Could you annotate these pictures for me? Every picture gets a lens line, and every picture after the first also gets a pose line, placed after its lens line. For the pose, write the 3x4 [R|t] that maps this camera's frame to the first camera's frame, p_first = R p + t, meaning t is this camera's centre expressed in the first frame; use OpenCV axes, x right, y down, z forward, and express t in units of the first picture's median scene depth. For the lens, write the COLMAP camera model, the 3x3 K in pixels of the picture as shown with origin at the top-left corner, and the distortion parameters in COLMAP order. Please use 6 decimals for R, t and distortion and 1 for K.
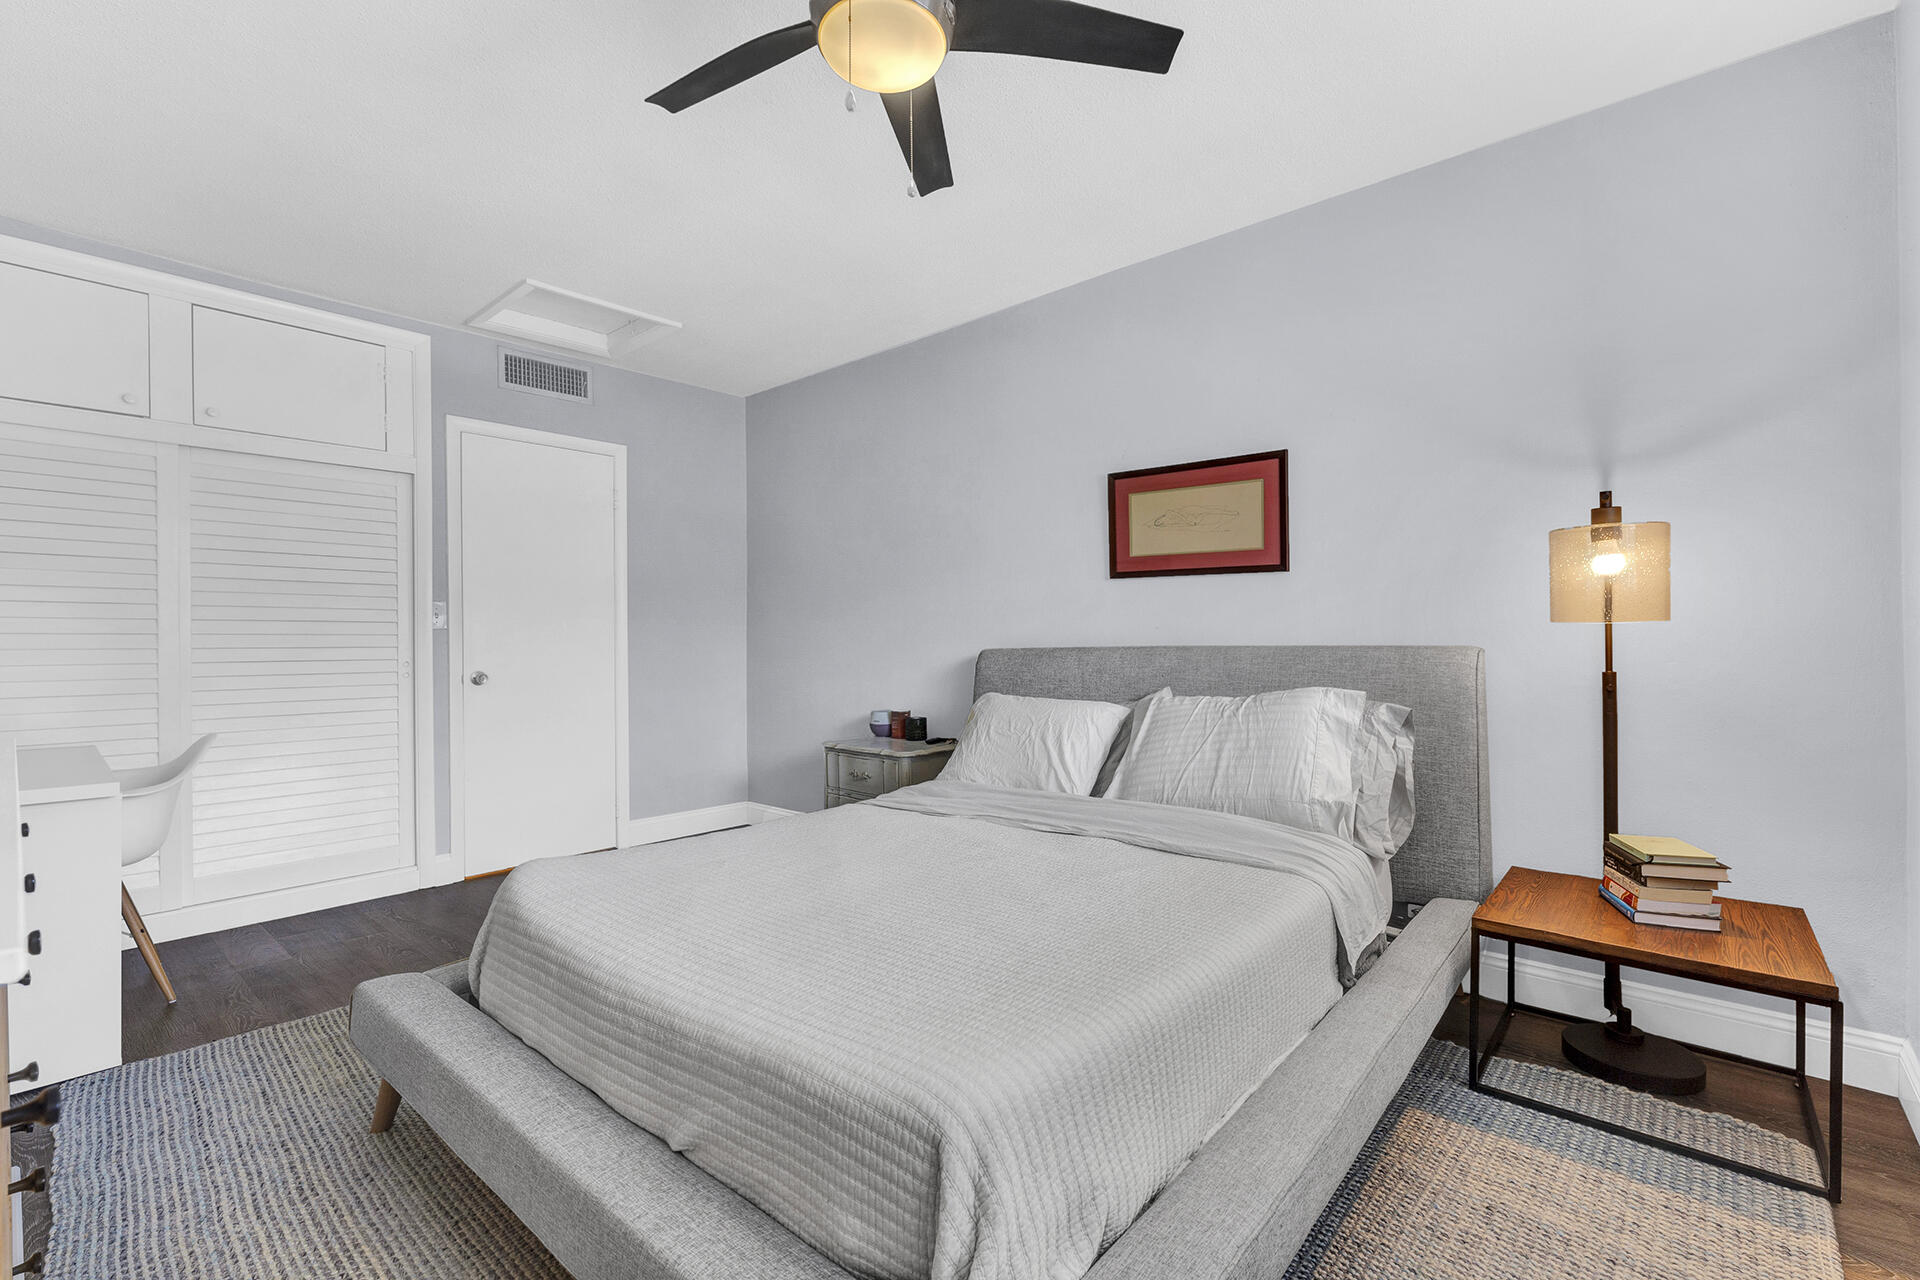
lens RADIAL K [[843.3, 0, 956.2], [0, 843.3, 643.8], [0, 0, 1]] dist [0.000228, 0.000140]
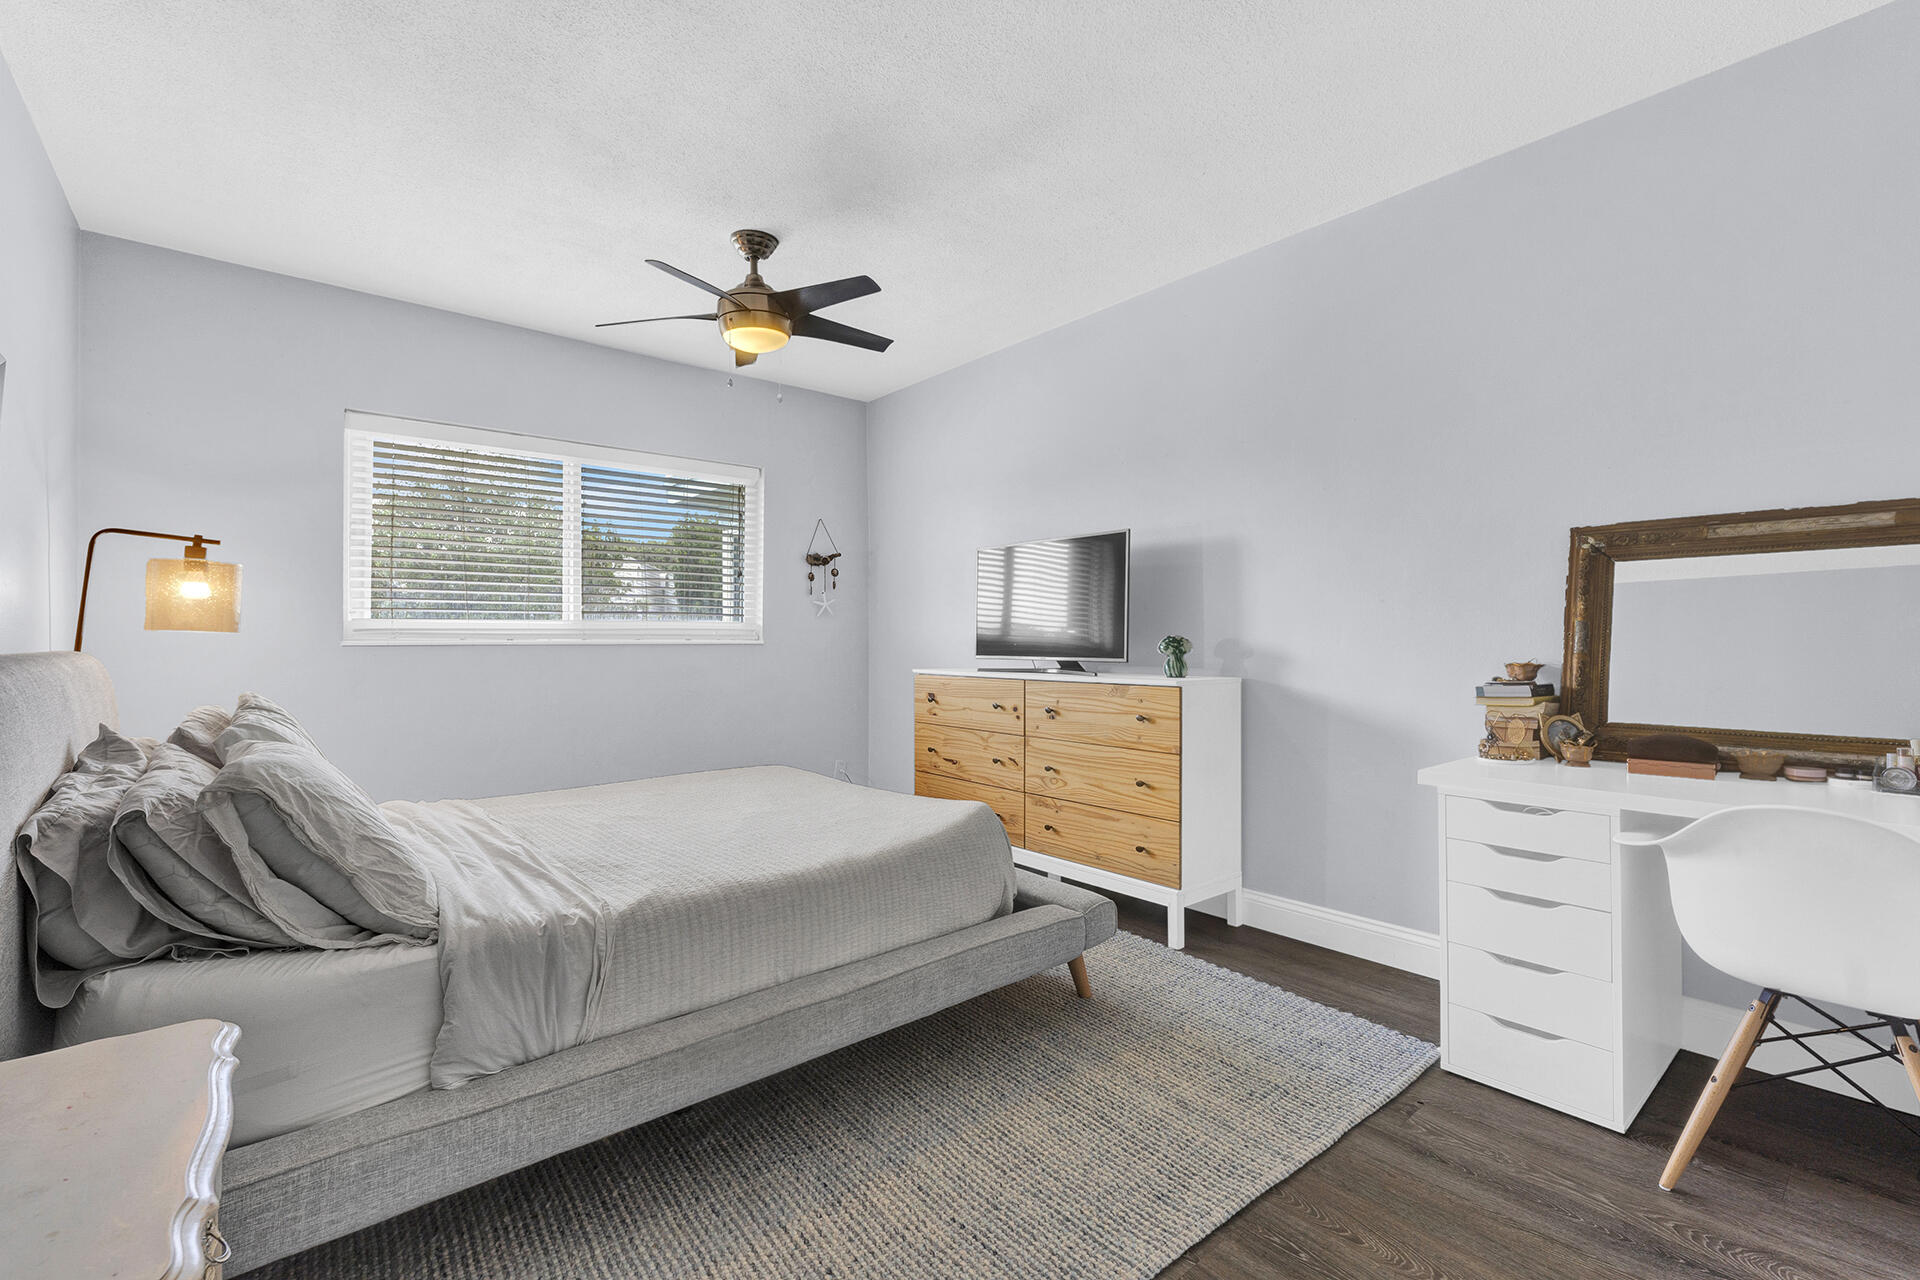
lens RADIAL K [[823.9, 0, 962.8], [0, 823.9, 639.1], [0, 0, 1]] dist [-0.000085, -0.000021]
pose [[-0.989065, 0.012717, 0.146929, -0.385922], [0.013021, 0.999915, 0.001105, 0.000426], [-0.146903, 0.003006, -0.989146, 1.308367]]
